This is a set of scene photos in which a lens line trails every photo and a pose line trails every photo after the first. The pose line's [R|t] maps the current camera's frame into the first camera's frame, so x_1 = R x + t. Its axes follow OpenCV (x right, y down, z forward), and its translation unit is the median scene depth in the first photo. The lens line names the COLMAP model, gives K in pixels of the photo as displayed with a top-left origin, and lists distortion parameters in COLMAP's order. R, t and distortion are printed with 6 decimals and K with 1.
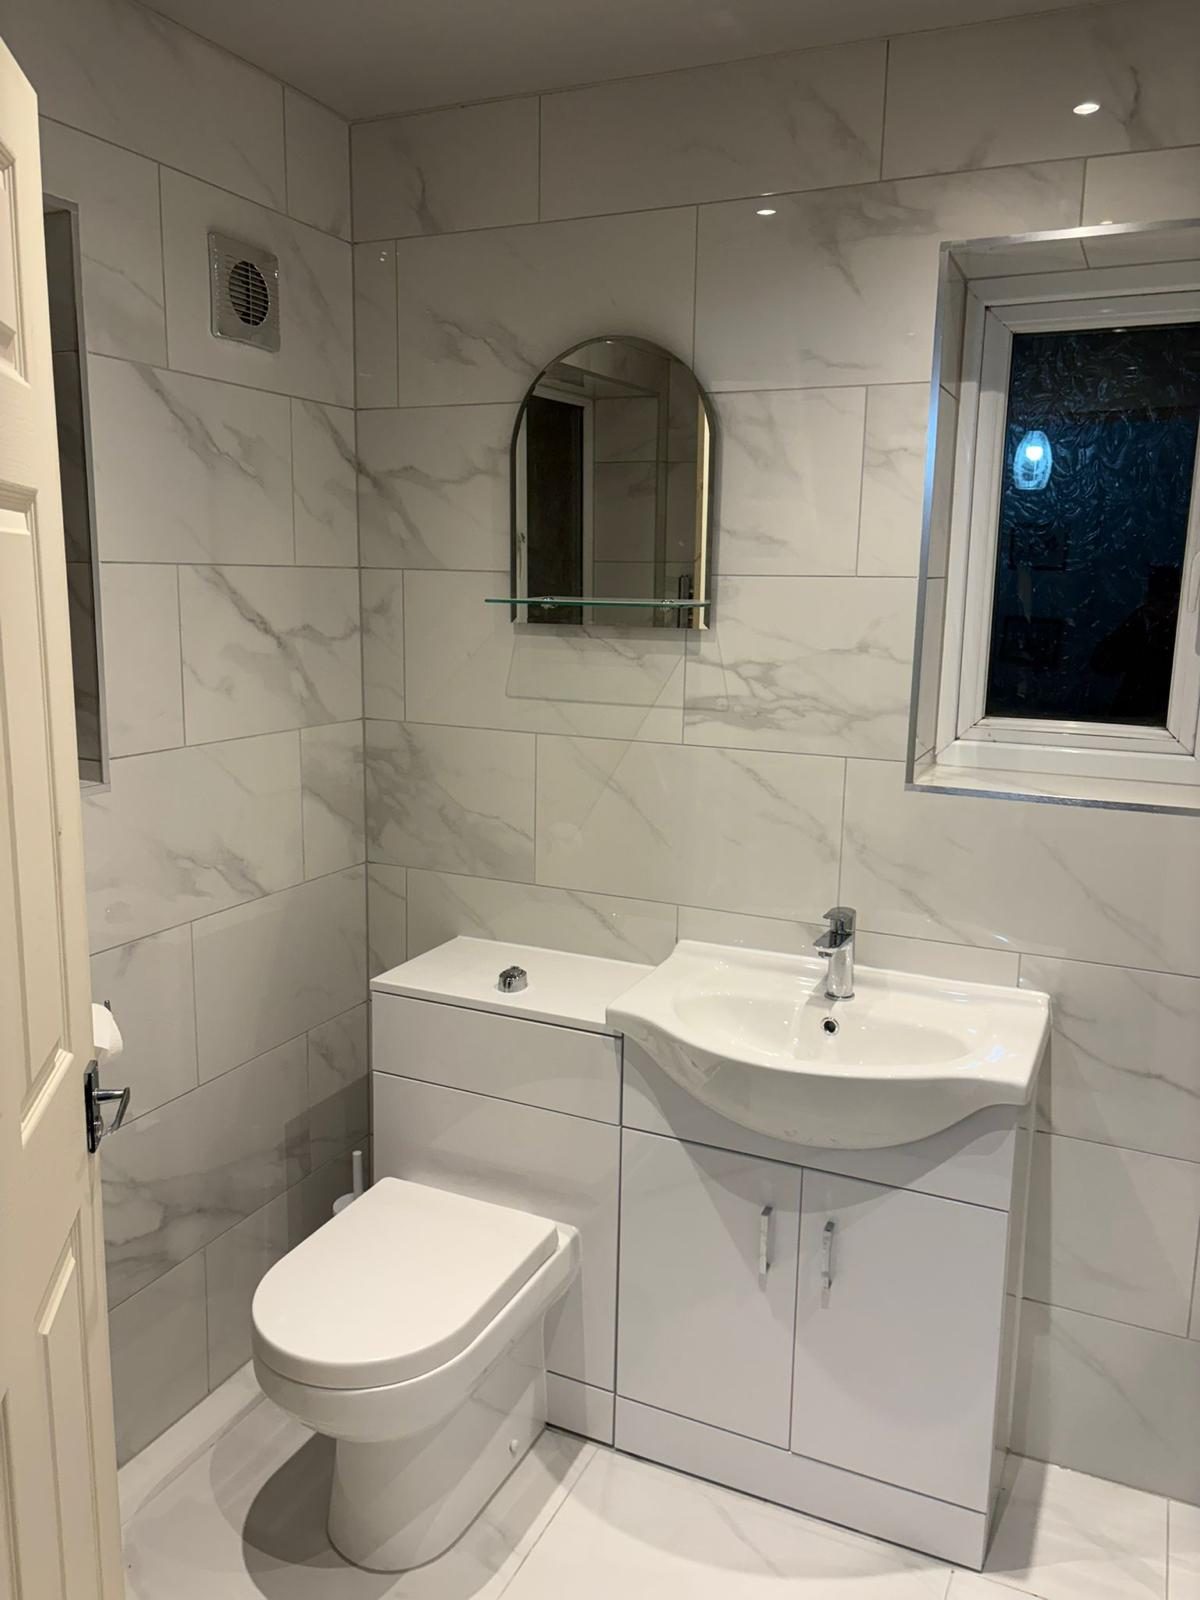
lens RADIAL K [[1236.4, 0, 596.3], [0, 1236.4, 800.6], [0, 0, 1]] dist [0.047706, -0.060936]
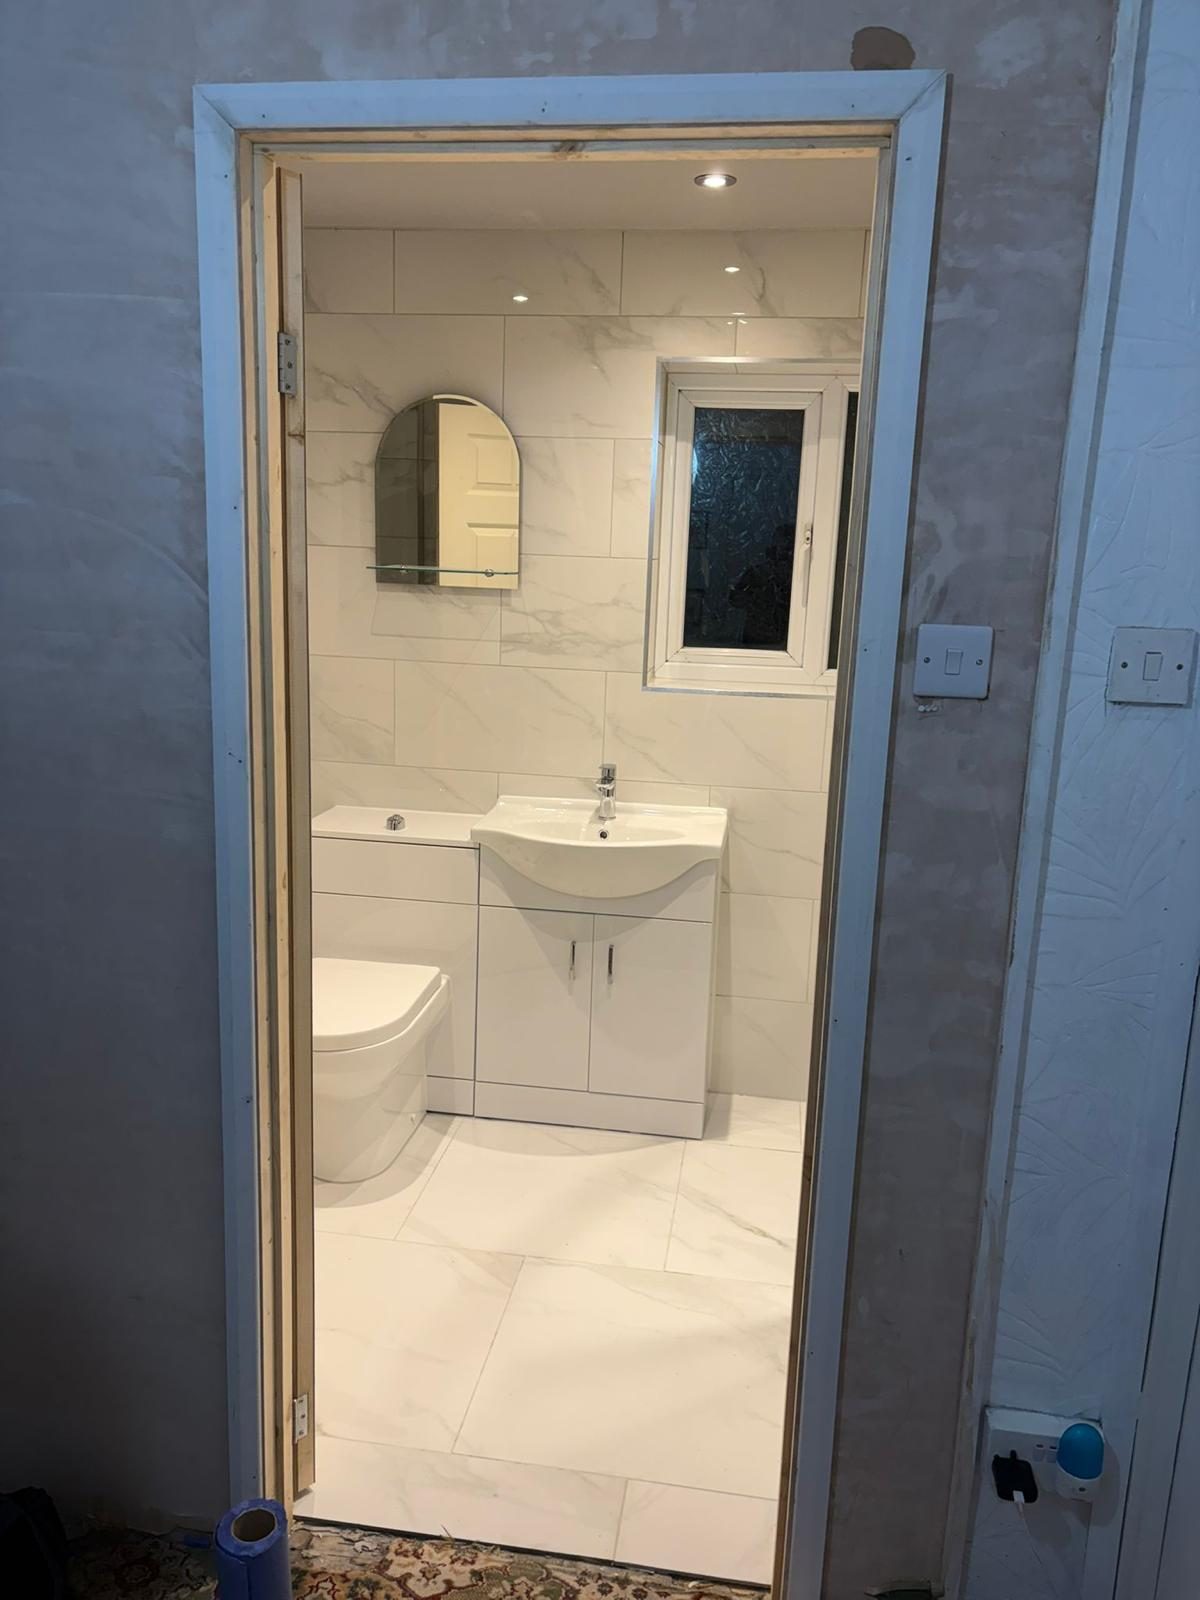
lens RADIAL K [[1236.4, 0, 605.1], [0, 1236.4, 827.9], [0, 0, 1]] dist [0.047706, -0.060936]
pose [[0.958315, -0.045498, 0.282068, -0.261933], [0.032478, 0.998187, 0.050667, 0.087359], [-0.283862, -0.039394, 0.958056, -0.546722]]
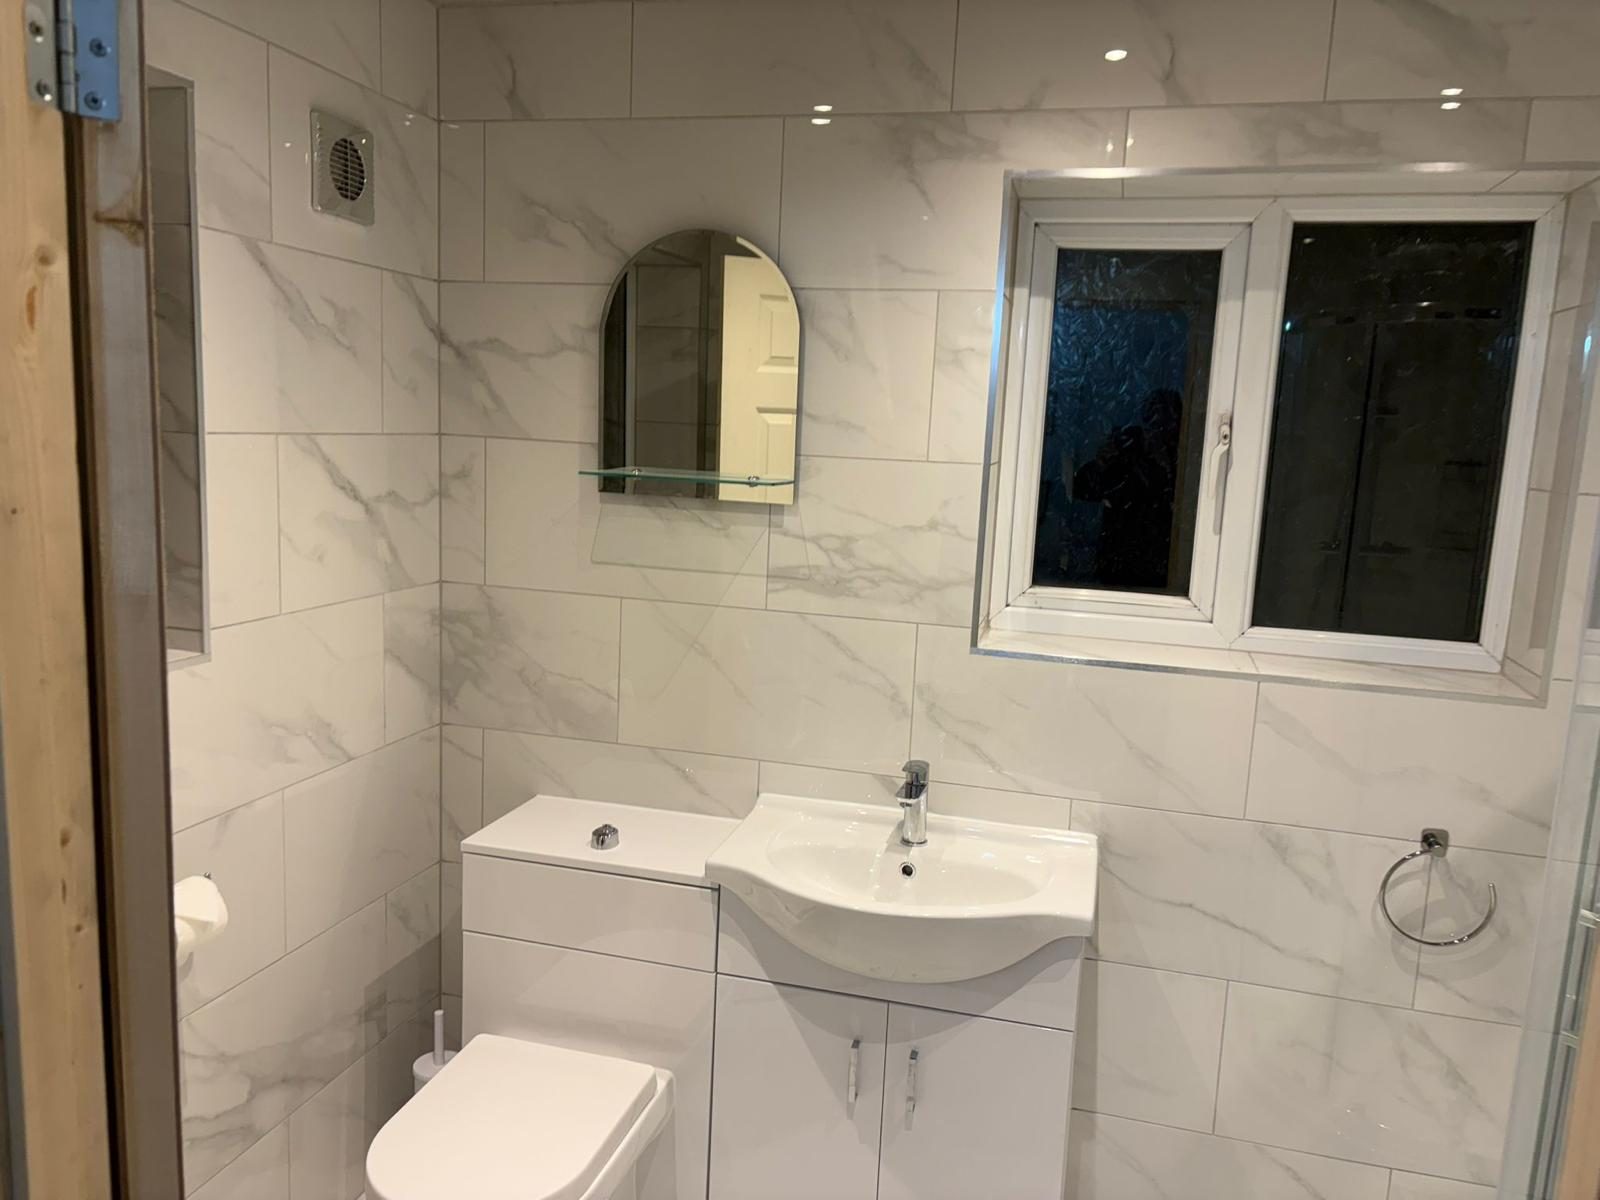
lens RADIAL K [[1236.4, 0, 797.8], [0, 1236.4, 616.2], [0, 0, 1]] dist [0.047706, -0.060936]
pose [[0.984224, -0.000592, 0.176924, -0.097379], [0.004108, 0.999801, -0.019507, -0.020735], [-0.176877, 0.019926, 0.984031, -0.061221]]
